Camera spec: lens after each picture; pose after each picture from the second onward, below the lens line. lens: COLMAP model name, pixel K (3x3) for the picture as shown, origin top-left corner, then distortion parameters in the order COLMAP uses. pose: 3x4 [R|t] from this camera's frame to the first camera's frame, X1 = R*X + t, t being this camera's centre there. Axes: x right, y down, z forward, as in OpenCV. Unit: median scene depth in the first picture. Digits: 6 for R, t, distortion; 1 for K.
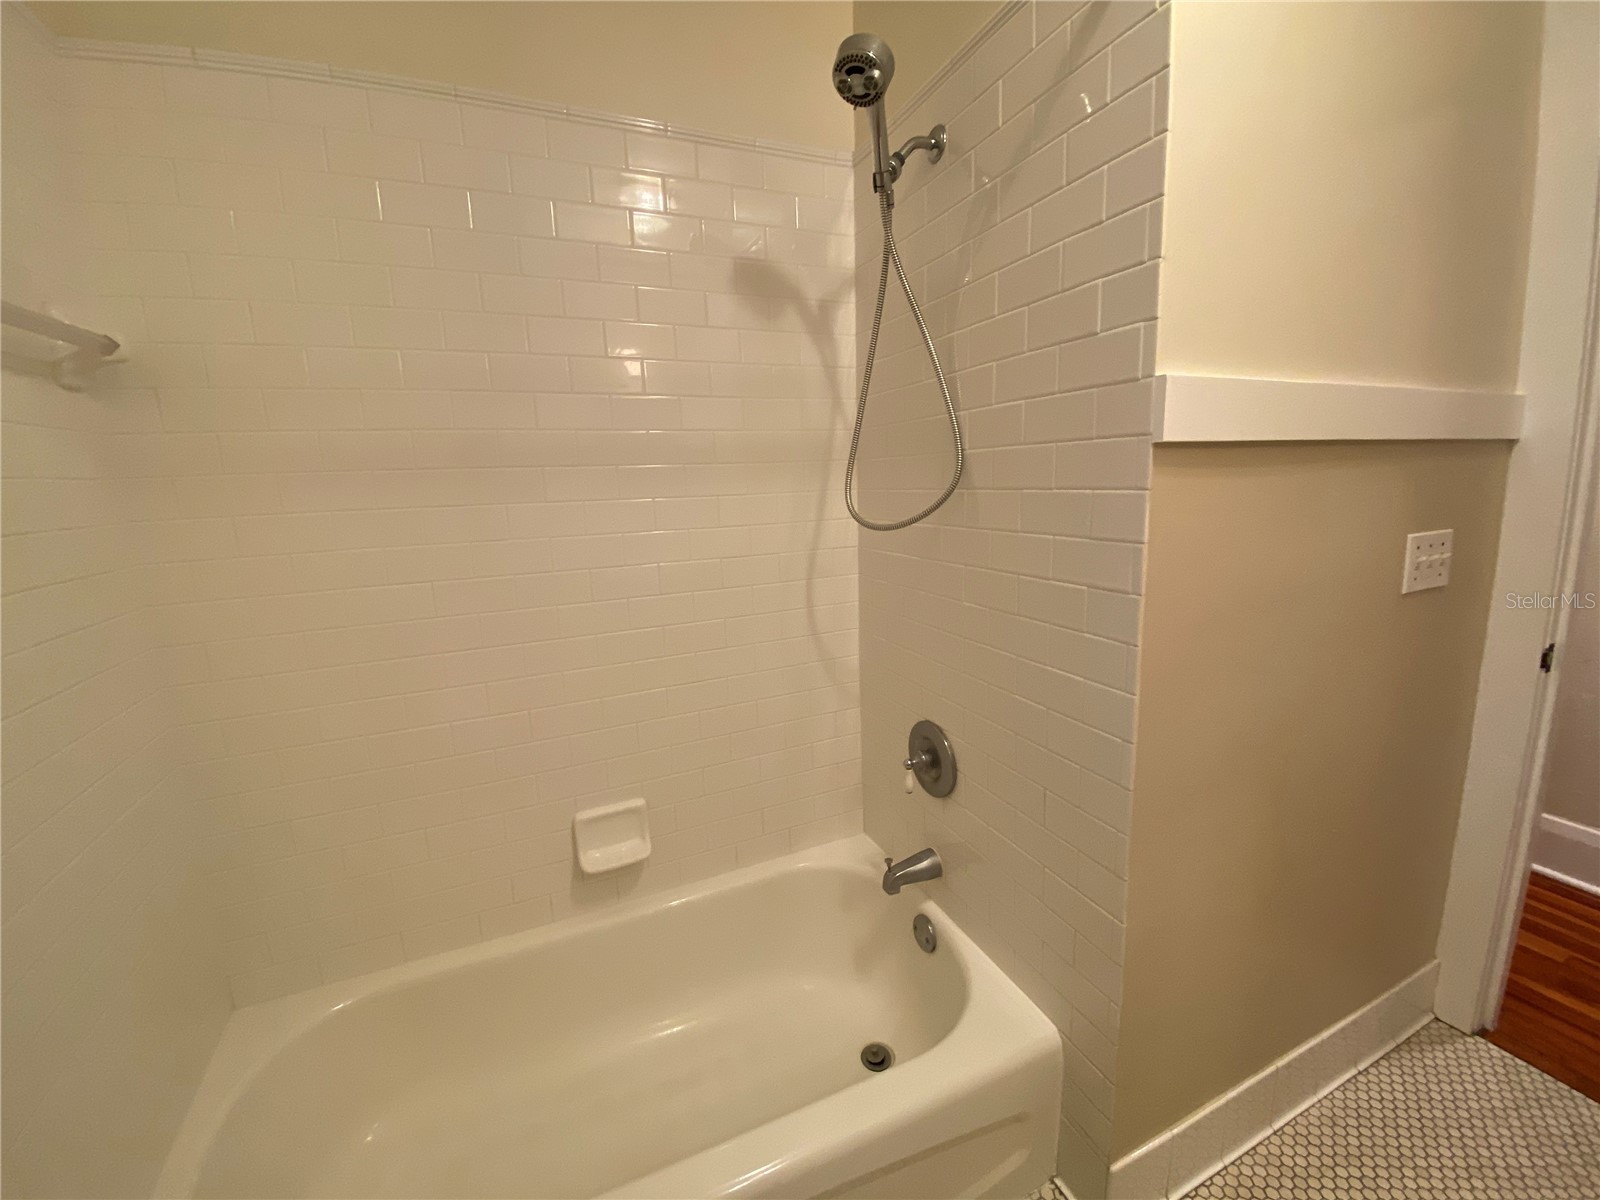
lens RADIAL K [[648.3, 0, 801.7], [0, 648.3, 598.5], [0, 0, 1]] dist [0.007813, -0.014401]
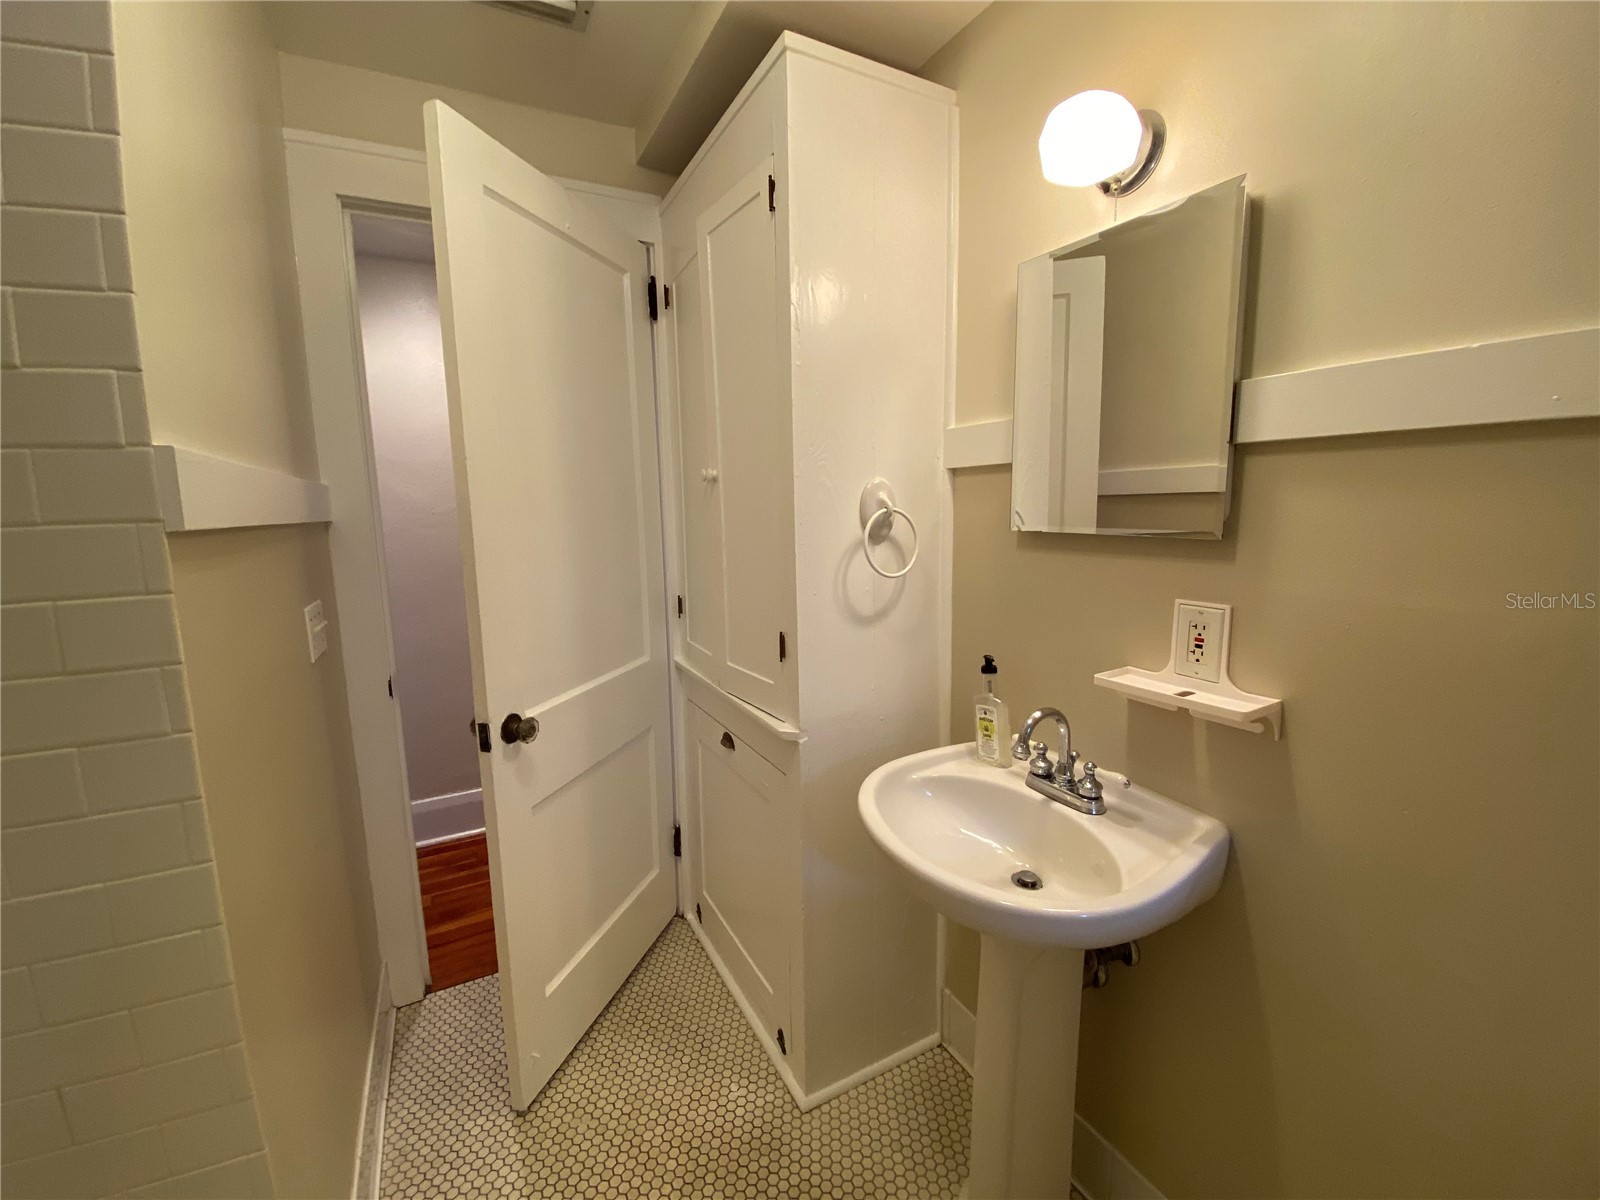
lens RADIAL K [[648.3, 0, 798.5], [0, 648.3, 597.5], [0, 0, 1]] dist [0.007813, -0.014401]
pose [[-0.052220, -0.106680, 0.992921, -0.225089], [0.207966, 0.971317, 0.115296, -0.088620], [-0.976741, 0.212514, -0.028537, 0.284982]]
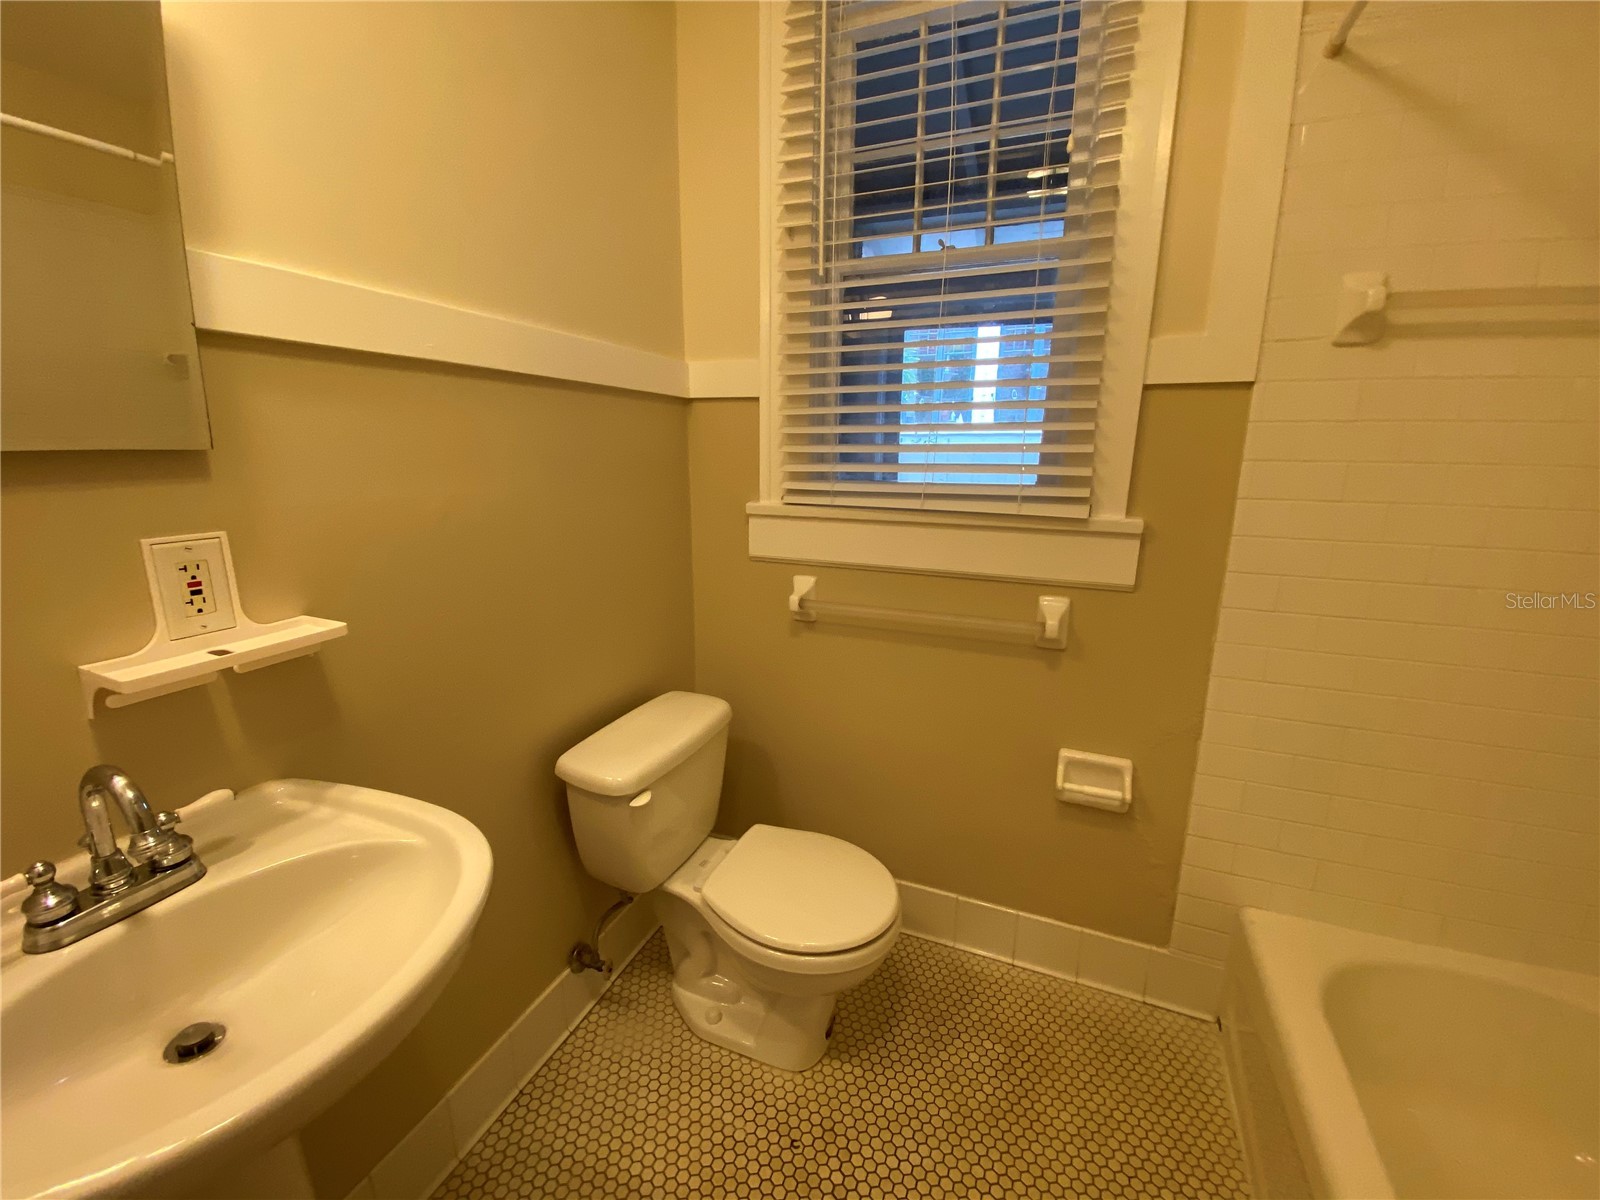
lens RADIAL K [[648.3, 0, 805.3], [0, 648.3, 596.8], [0, 0, 1]] dist [0.007813, -0.014401]
pose [[-0.718959, 0.183535, -0.670383, 0.798667], [-0.113950, 0.920332, 0.374172, -0.141440], [0.685648, 0.345405, -0.640767, 0.691339]]
